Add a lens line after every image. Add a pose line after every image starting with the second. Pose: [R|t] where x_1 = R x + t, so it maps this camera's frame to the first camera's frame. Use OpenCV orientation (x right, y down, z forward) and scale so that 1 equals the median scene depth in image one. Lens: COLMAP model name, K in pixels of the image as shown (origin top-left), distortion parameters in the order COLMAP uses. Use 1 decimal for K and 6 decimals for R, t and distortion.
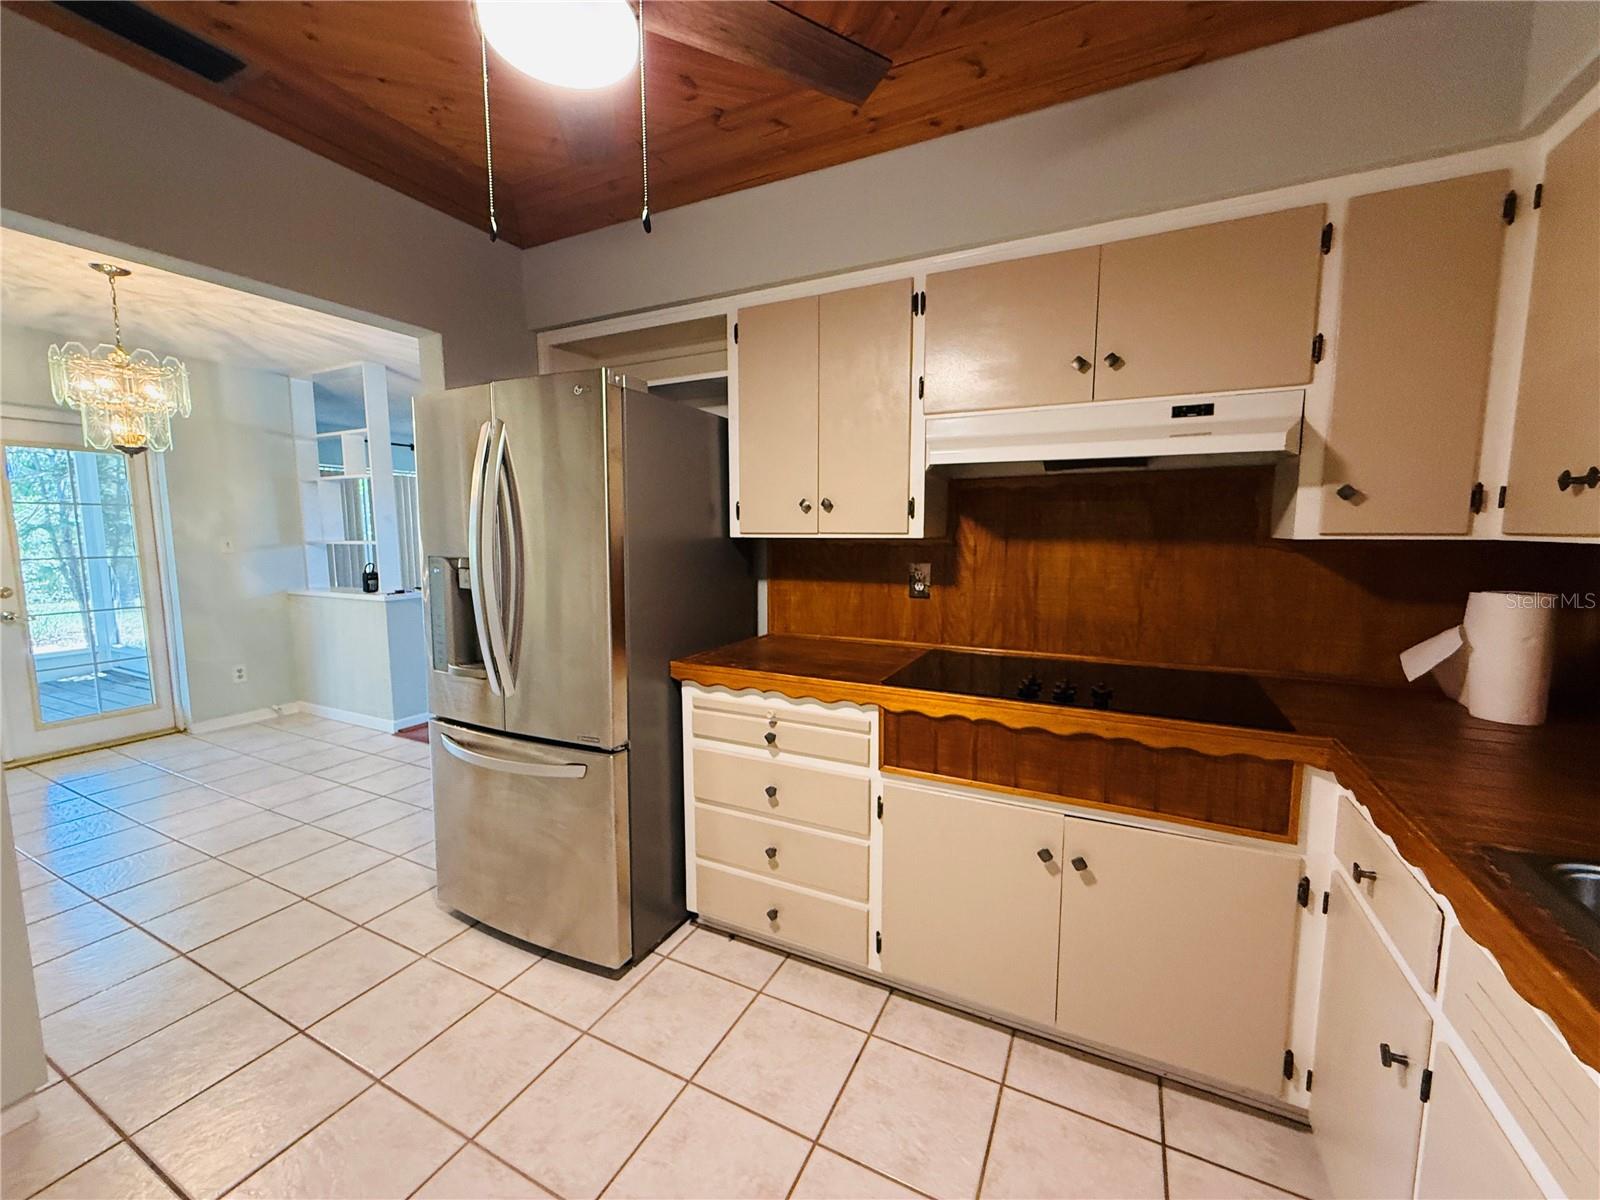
lens RADIAL K [[640.4, 0, 797.0], [0, 640.4, 599.6], [0, 0, 1]] dist [-0.001136, 0.000248]
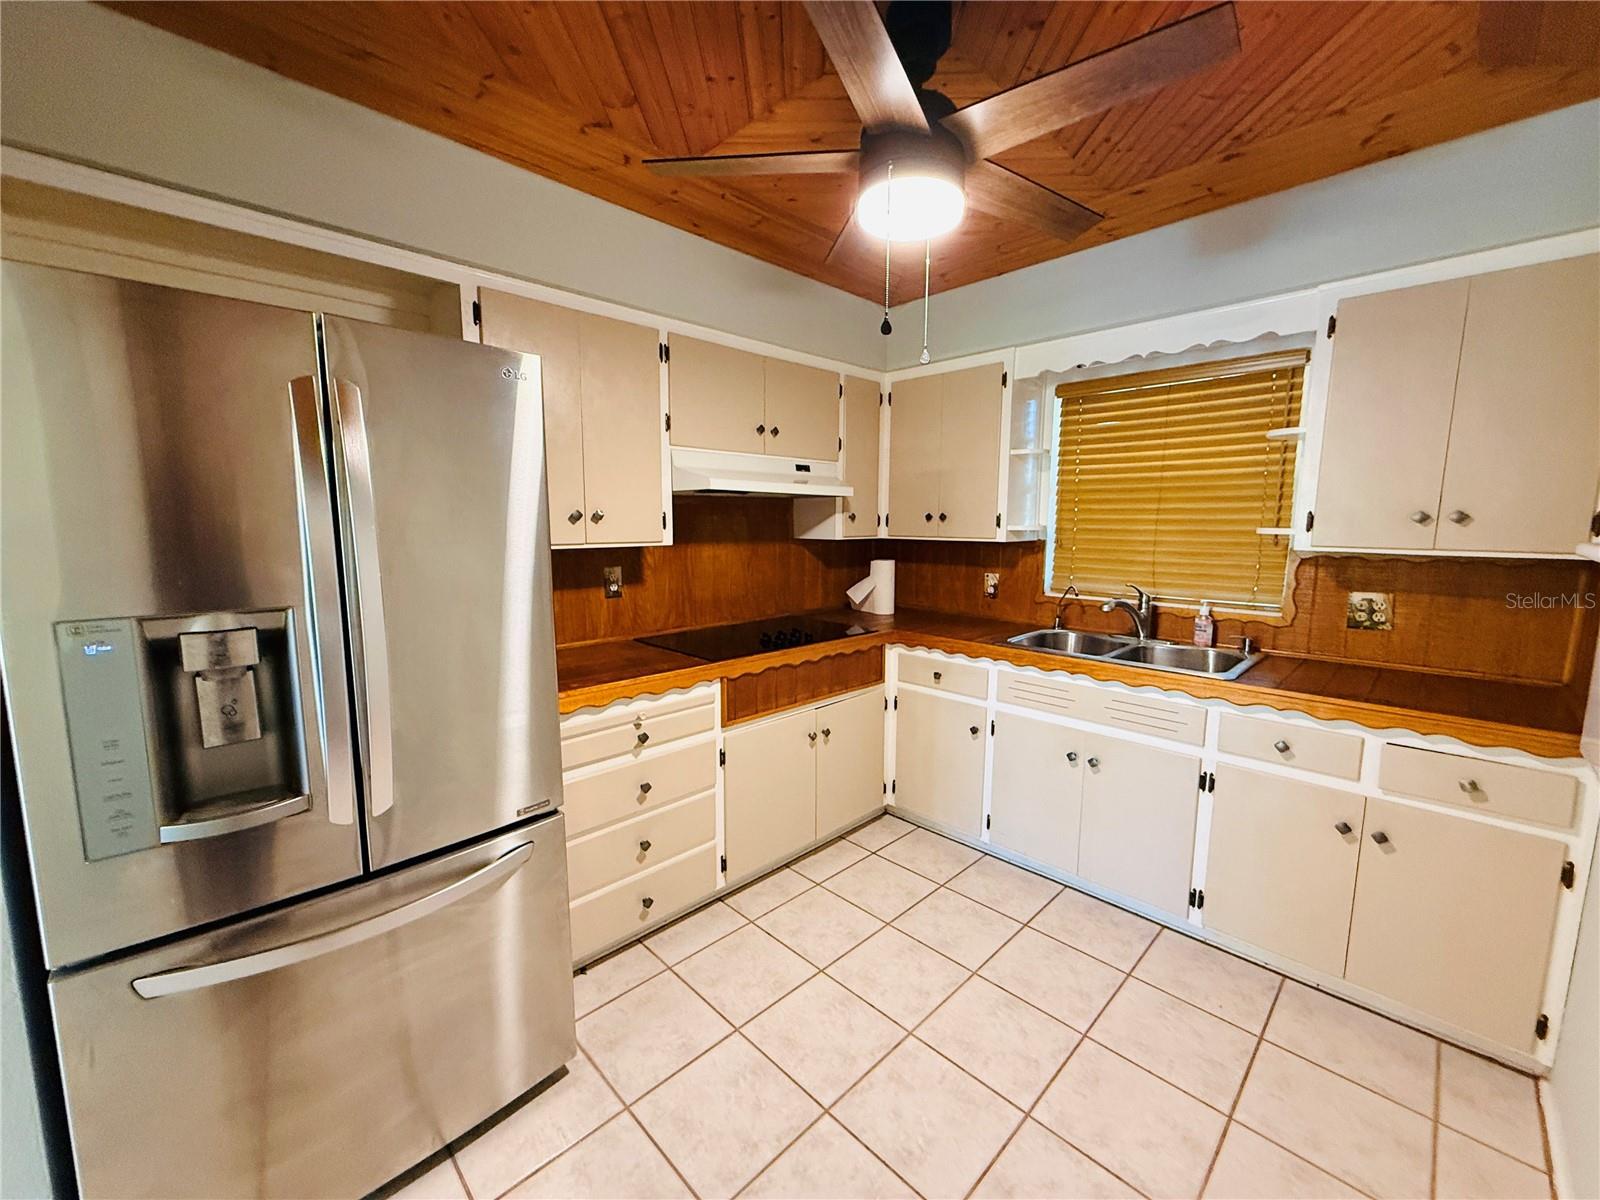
lens RADIAL K [[640.4, 0, 791.6], [0, 640.4, 601.1], [0, 0, 1]] dist [-0.001136, 0.000248]
pose [[0.326121, -0.116550, 0.938116, -0.998373], [0.099253, 0.991107, 0.088630, -0.084857], [-0.940103, 0.064206, 0.334789, 0.427015]]
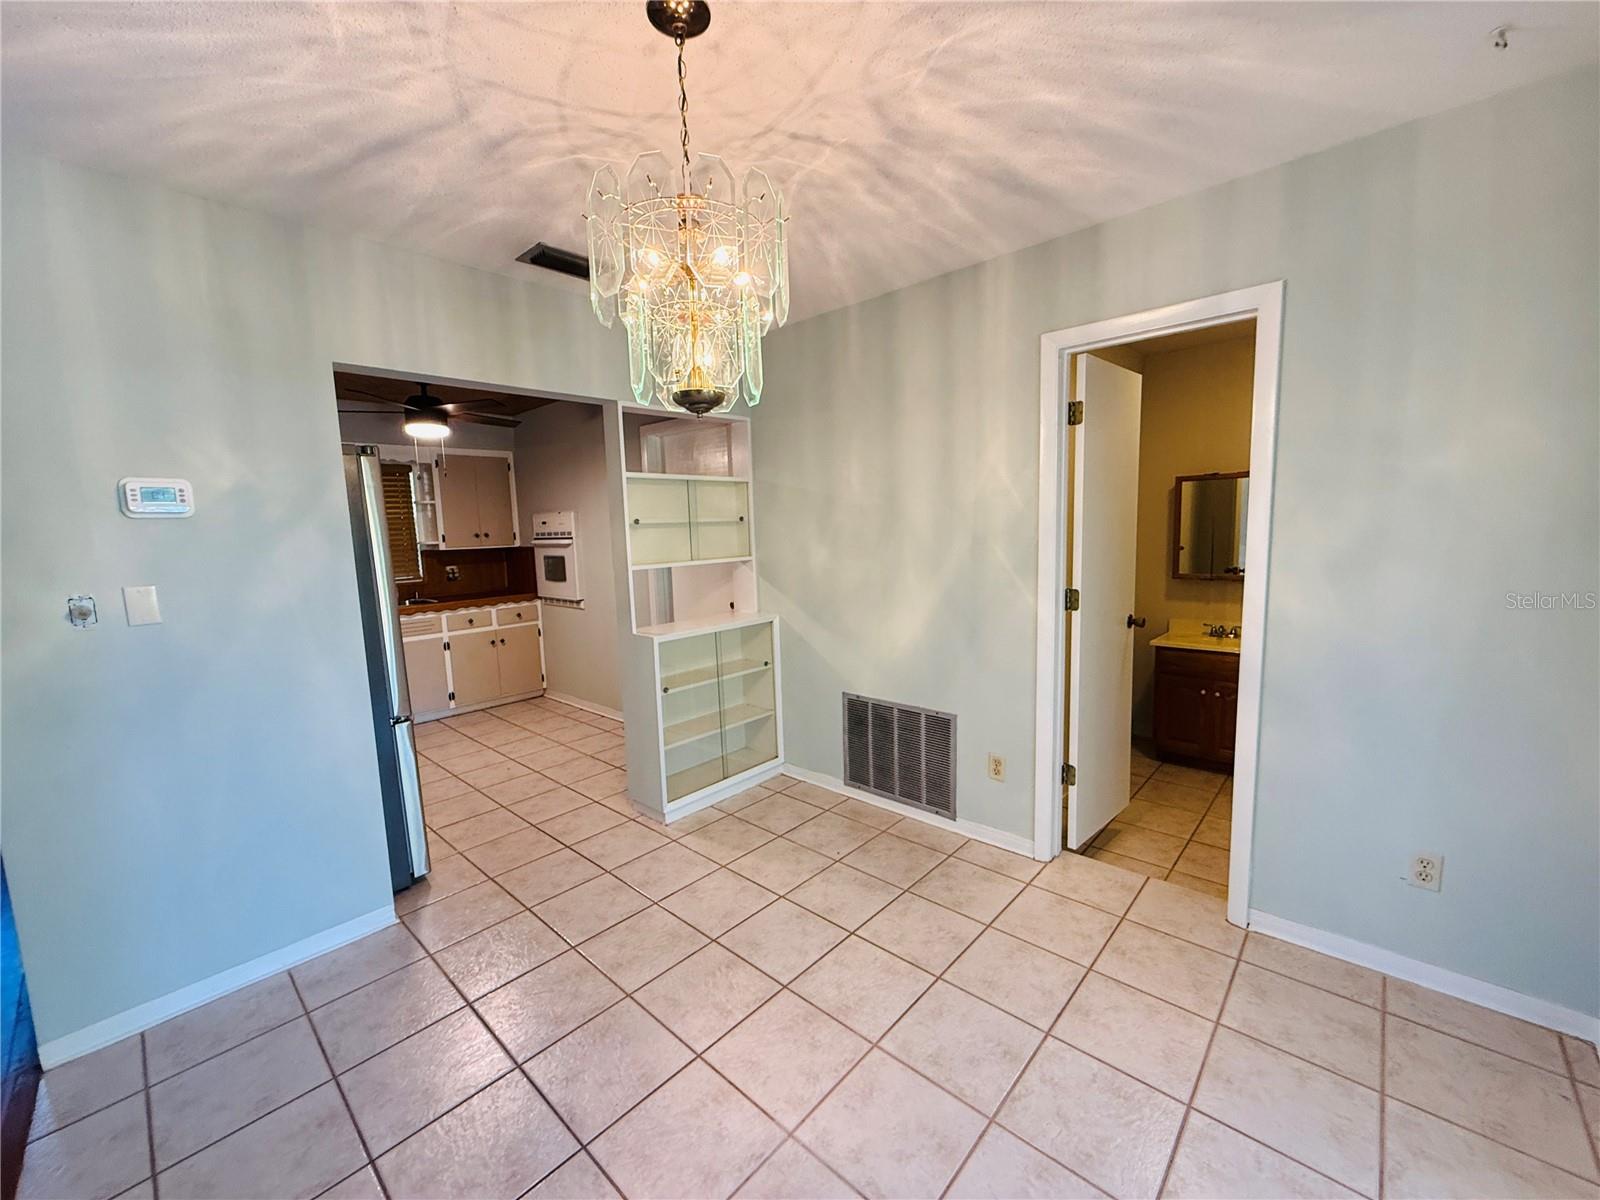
lens RADIAL K [[640.4, 0, 795.8], [0, 640.4, 596.0], [0, 0, 1]] dist [-0.001136, 0.000248]
pose [[-0.961782, 0.001083, 0.273813, -1.961011], [0.063514, 0.973600, 0.219245, -0.319382], [-0.266347, 0.228257, -0.936461, 2.325972]]
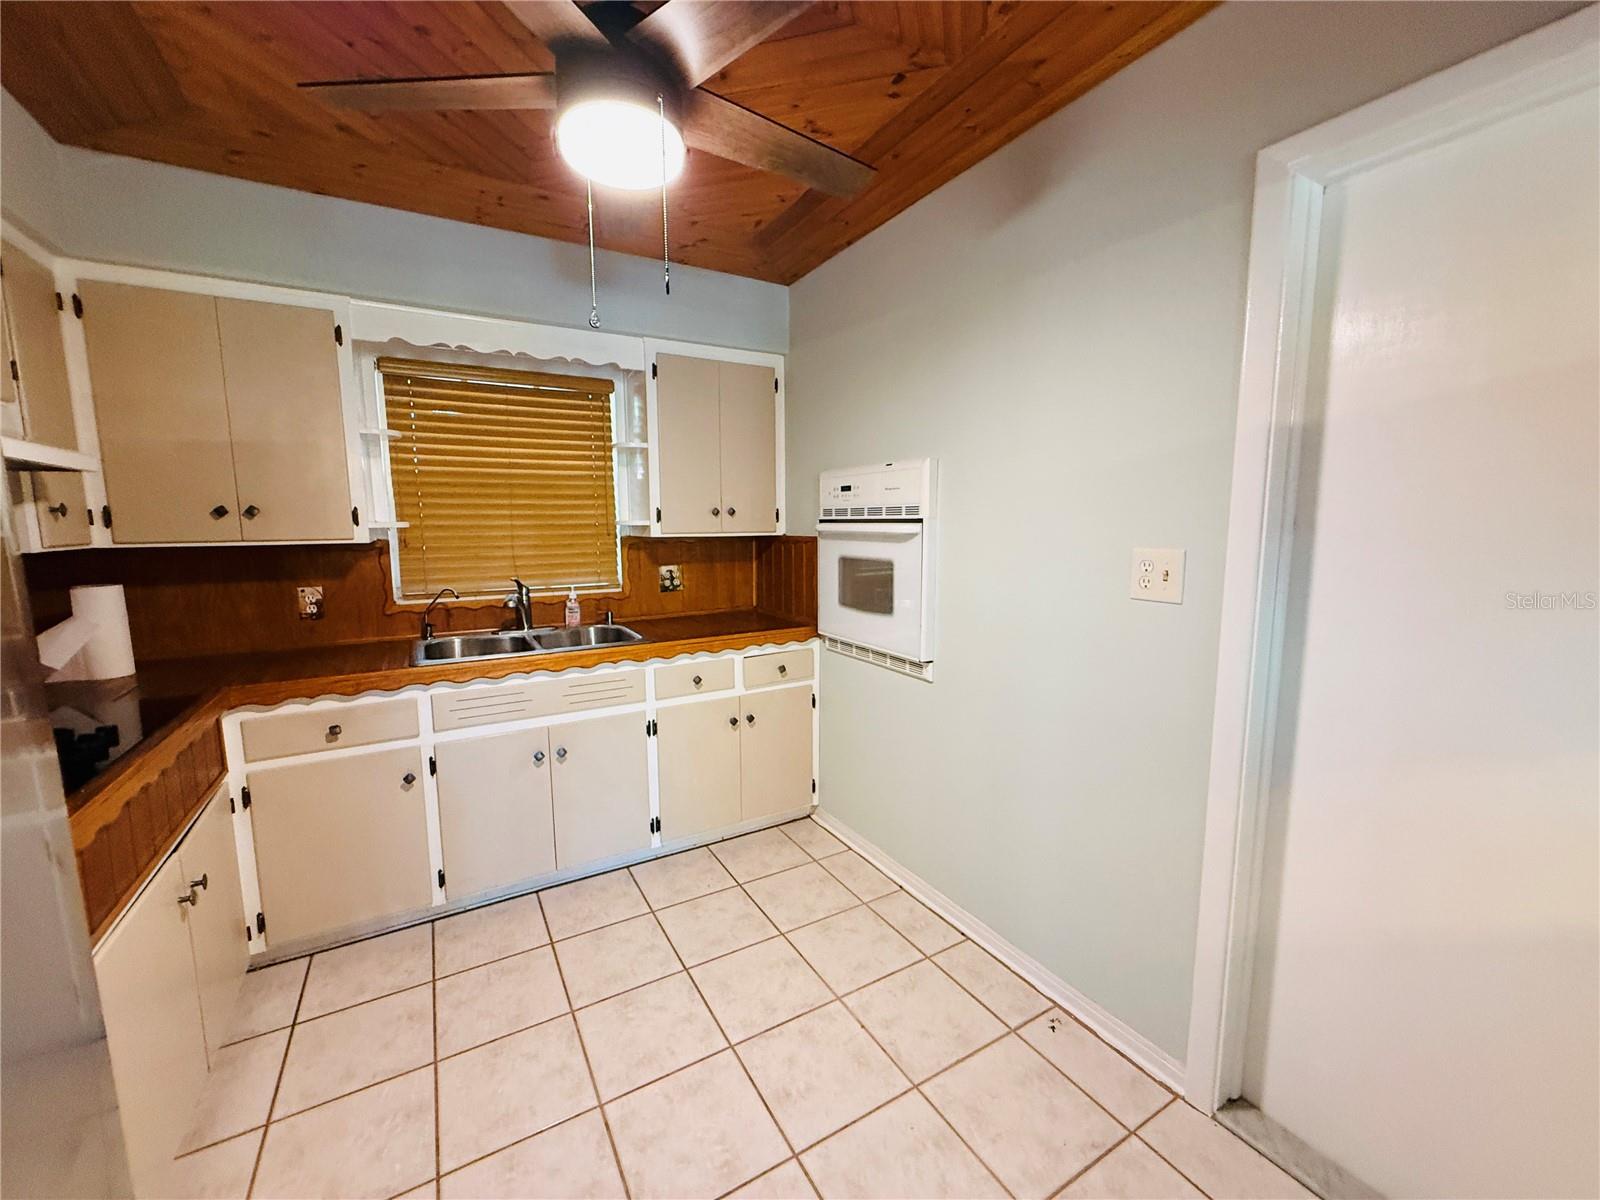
lens RADIAL K [[640.4, 0, 798.9], [0, 640.4, 600.3], [0, 0, 1]] dist [-0.001136, 0.000248]
pose [[-0.839783, -0.062952, 0.539260, -0.721435], [0.066123, 0.974002, 0.216676, -0.145367], [-0.538880, 0.217619, -0.813788, 1.052823]]
